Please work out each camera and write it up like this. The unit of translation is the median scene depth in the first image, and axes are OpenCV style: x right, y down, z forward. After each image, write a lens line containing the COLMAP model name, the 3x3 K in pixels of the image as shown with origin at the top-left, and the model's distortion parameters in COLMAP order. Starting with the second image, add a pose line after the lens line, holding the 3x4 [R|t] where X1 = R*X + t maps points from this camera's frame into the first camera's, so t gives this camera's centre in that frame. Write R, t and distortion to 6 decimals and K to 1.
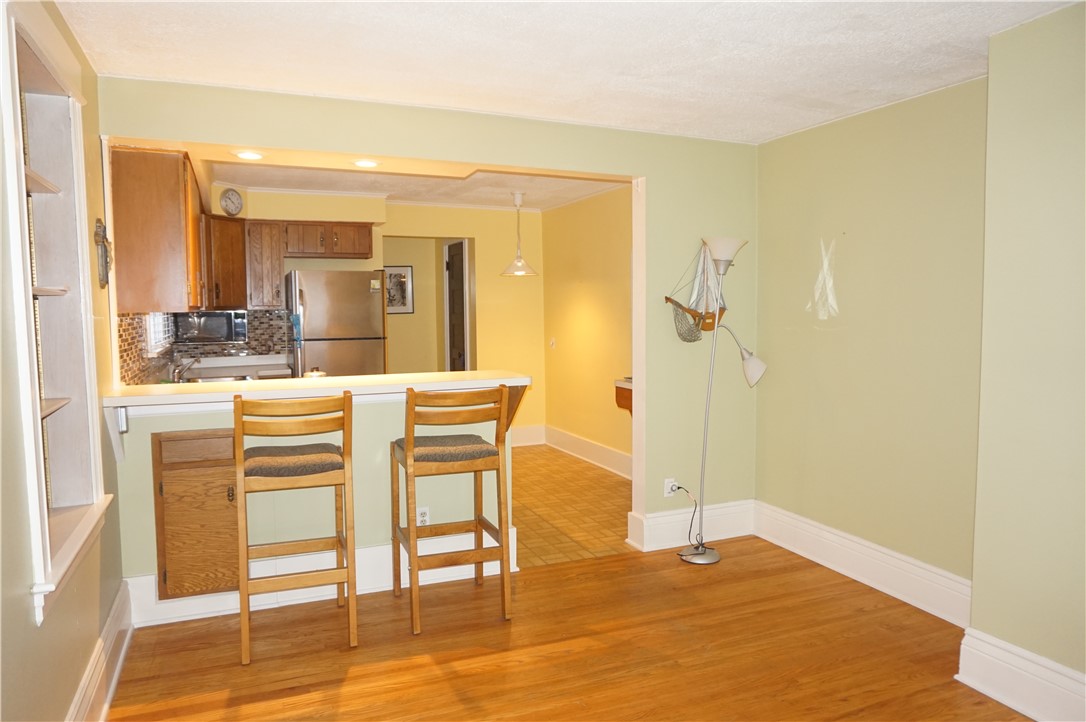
lens RADIAL K [[735.3, 0, 544.3], [0, 735.3, 357.9], [0, 0, 1]] dist [-0.047175, 0.032830]
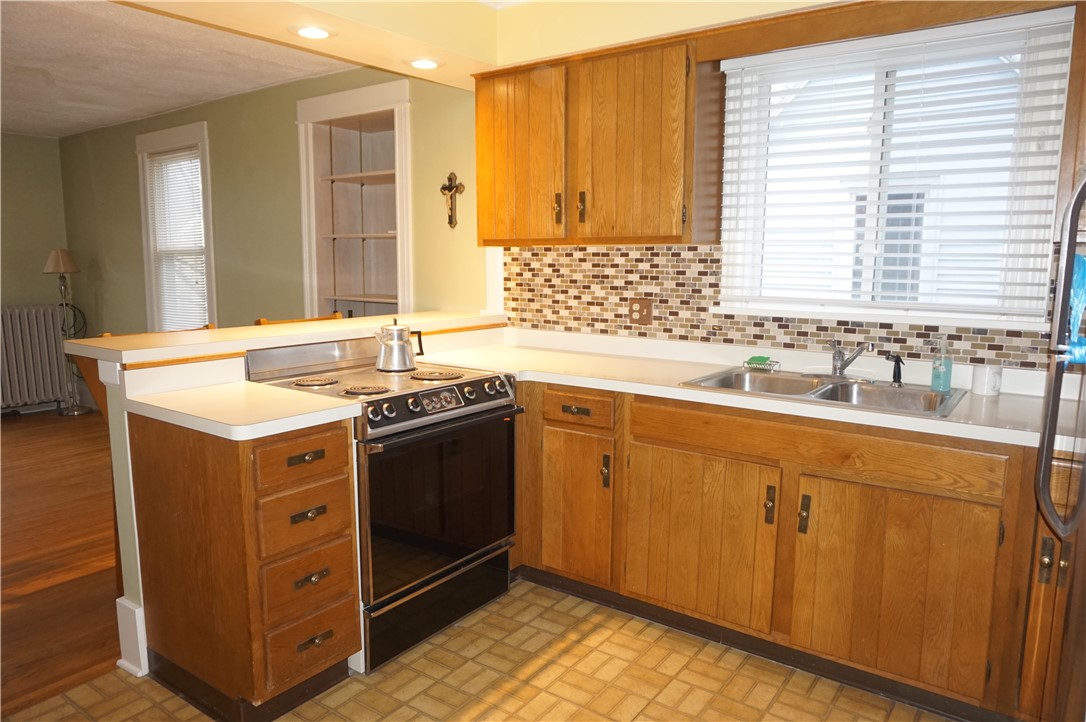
lens RADIAL K [[735.3, 0, 550.0], [0, 735.3, 360.1], [0, 0, 1]] dist [-0.047175, 0.032830]
pose [[-0.854002, 0.077637, -0.514444, -0.052124], [-0.033246, 0.978639, 0.202880, -0.097659], [0.519206, 0.190363, -0.833179, 1.589747]]
